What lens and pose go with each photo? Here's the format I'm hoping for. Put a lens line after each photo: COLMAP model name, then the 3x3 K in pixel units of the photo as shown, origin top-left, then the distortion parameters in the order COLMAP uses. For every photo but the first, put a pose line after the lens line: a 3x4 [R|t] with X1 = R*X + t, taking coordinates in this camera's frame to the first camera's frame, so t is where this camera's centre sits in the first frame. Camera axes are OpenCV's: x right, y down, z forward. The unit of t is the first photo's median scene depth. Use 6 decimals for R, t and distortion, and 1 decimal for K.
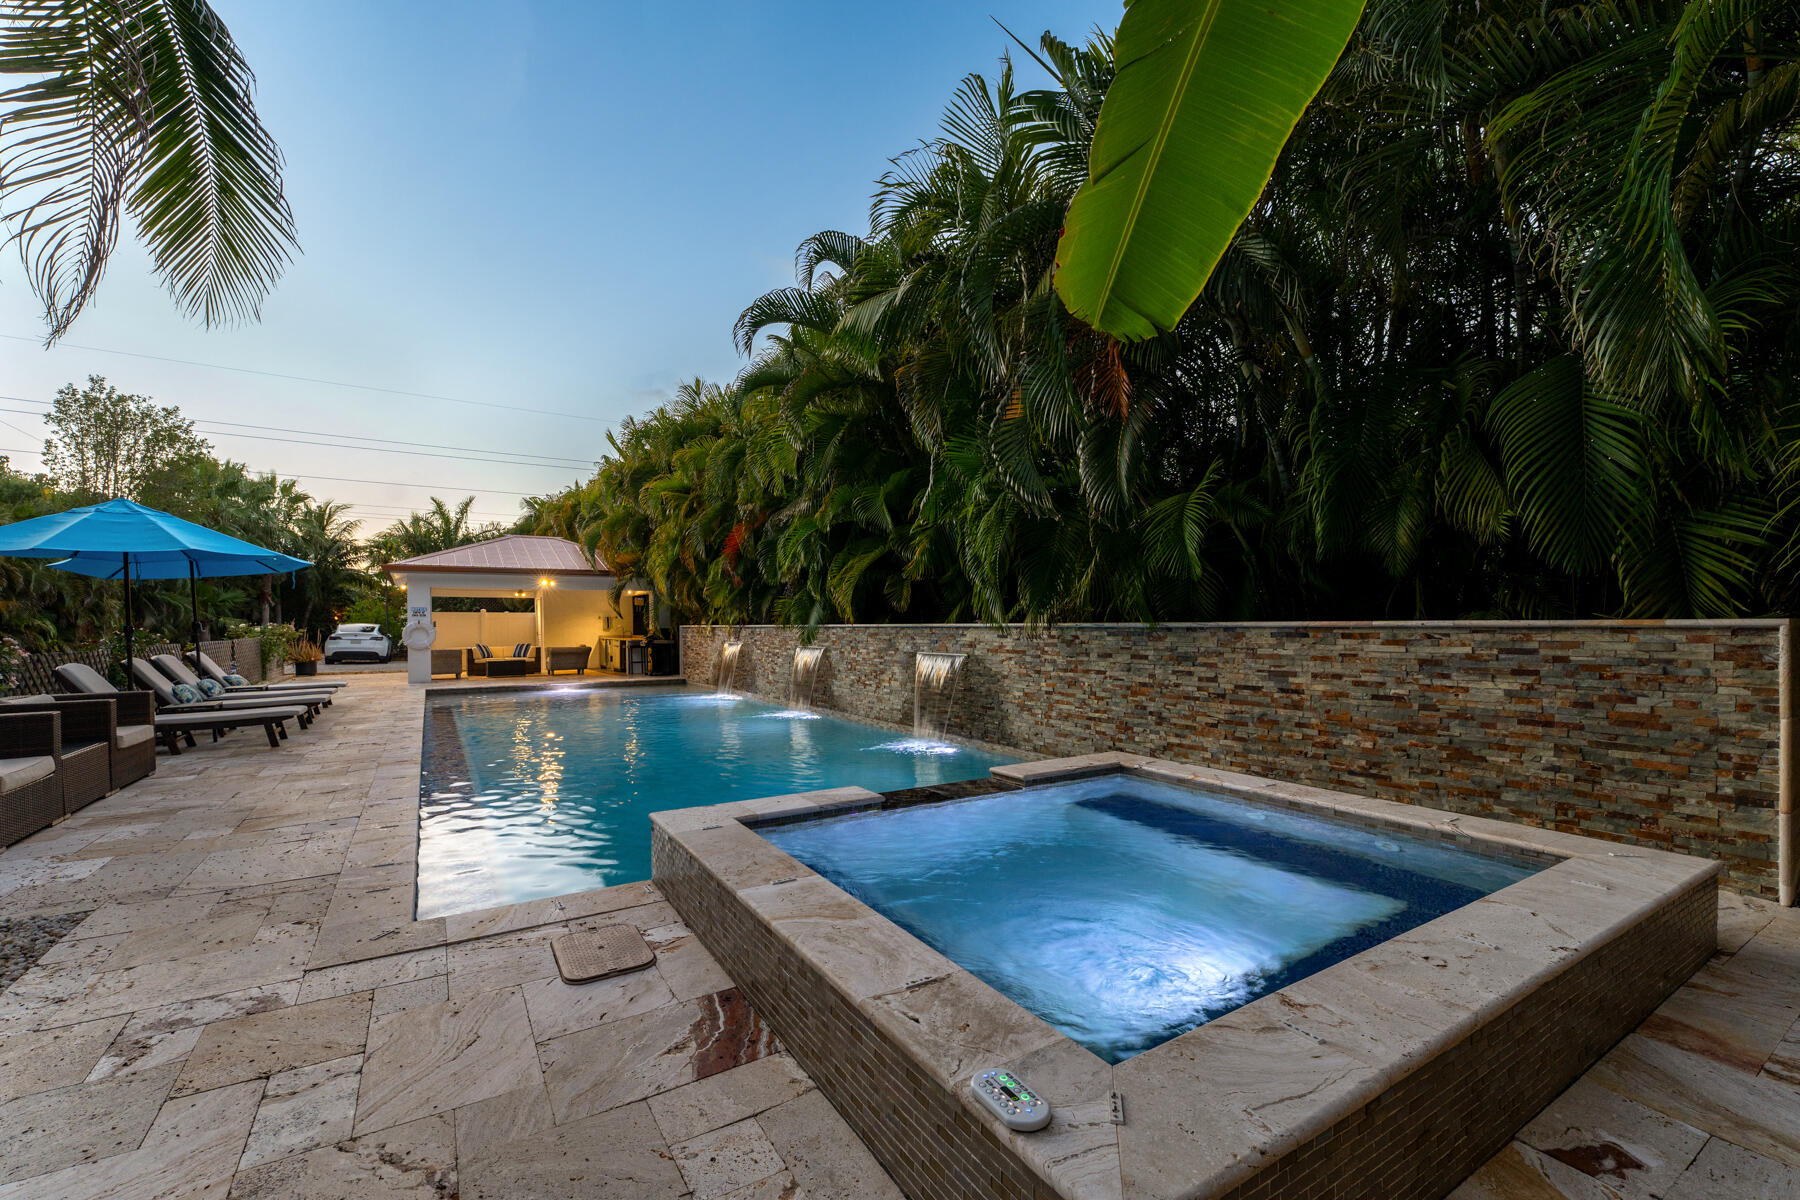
lens RADIAL K [[726.8, 0, 815.7], [0, 726.8, 643.9], [0, 0, 1]] dist [-0.003234, 0.000590]
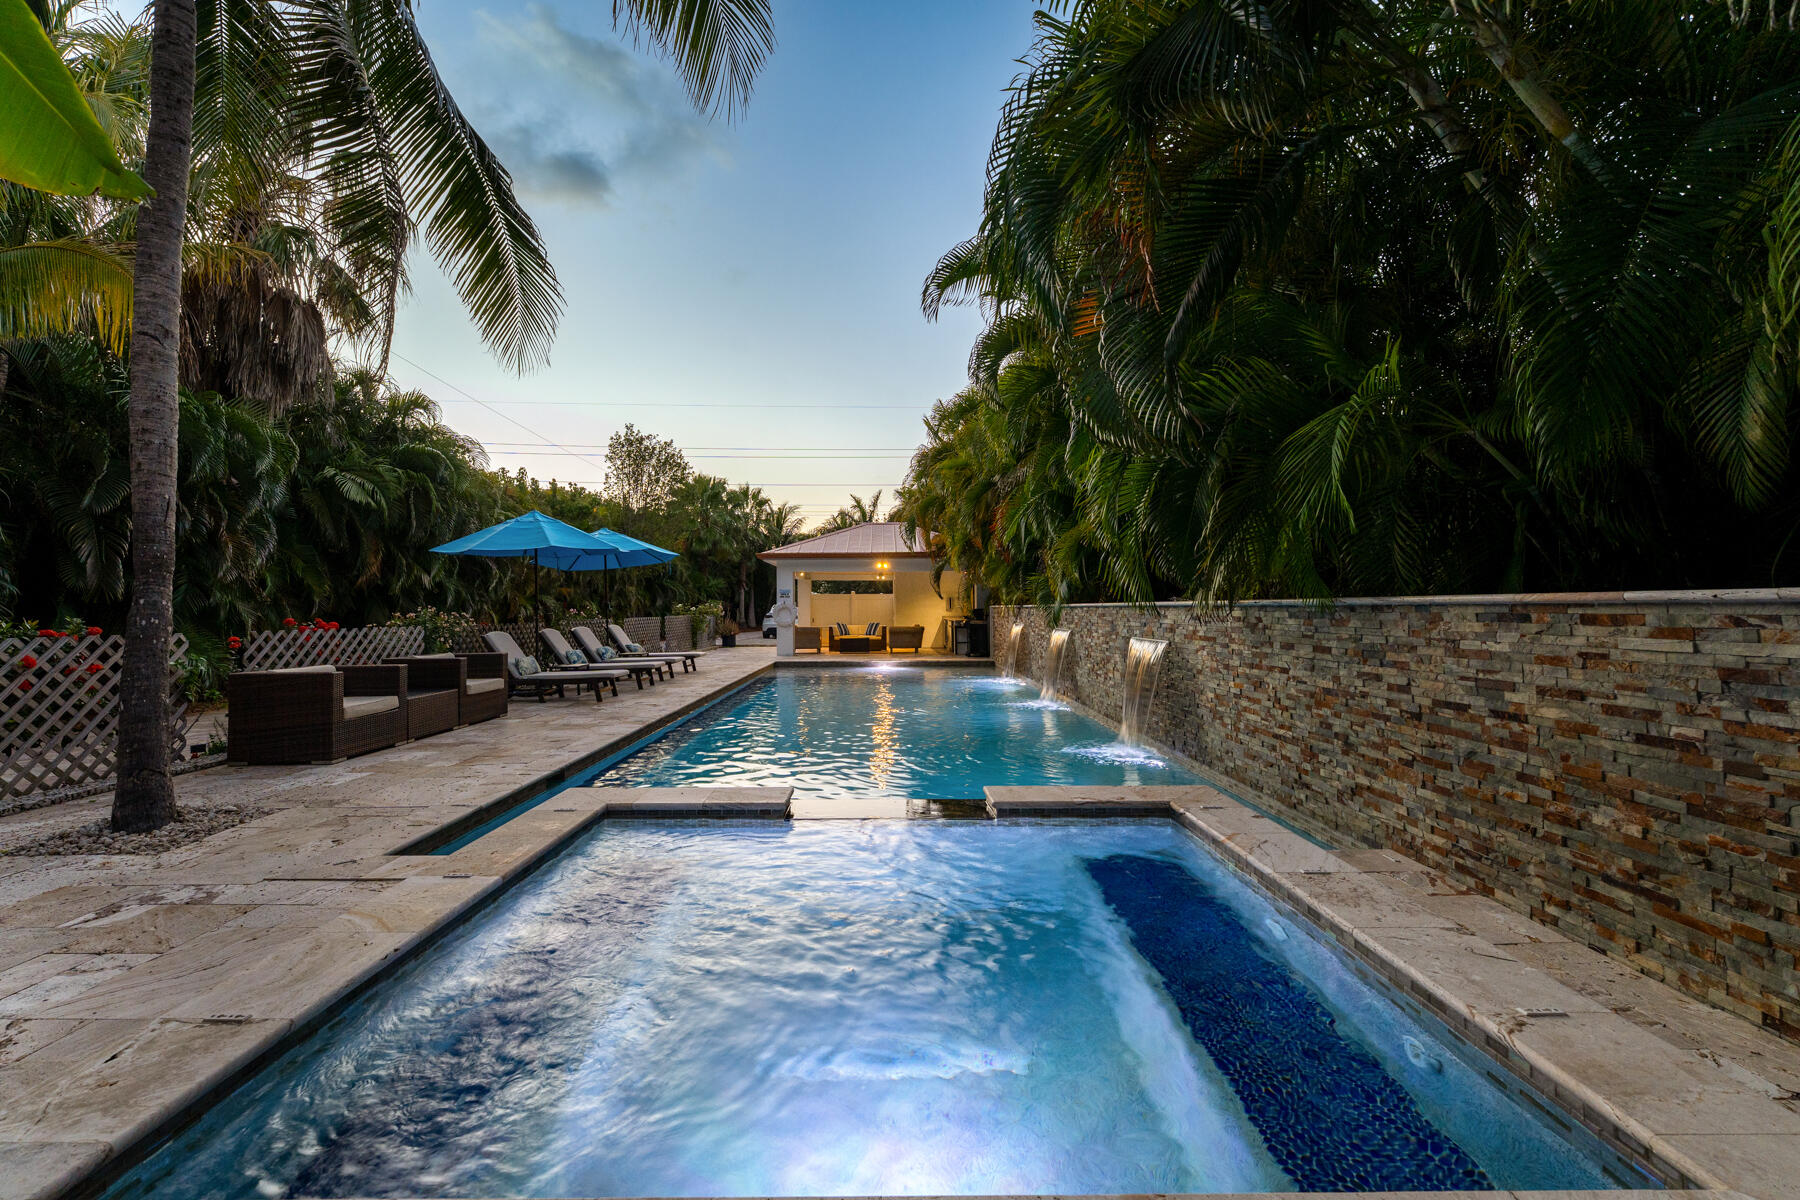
lens RADIAL K [[726.8, 0, 894.8], [0, 726.8, 596.2], [0, 0, 1]] dist [-0.003234, 0.000590]
pose [[0.871436, -0.005336, -0.490481, 0.449885], [-0.014518, 0.999222, -0.036666, -0.001116], [0.490295, 0.039073, 0.870680, 0.229911]]
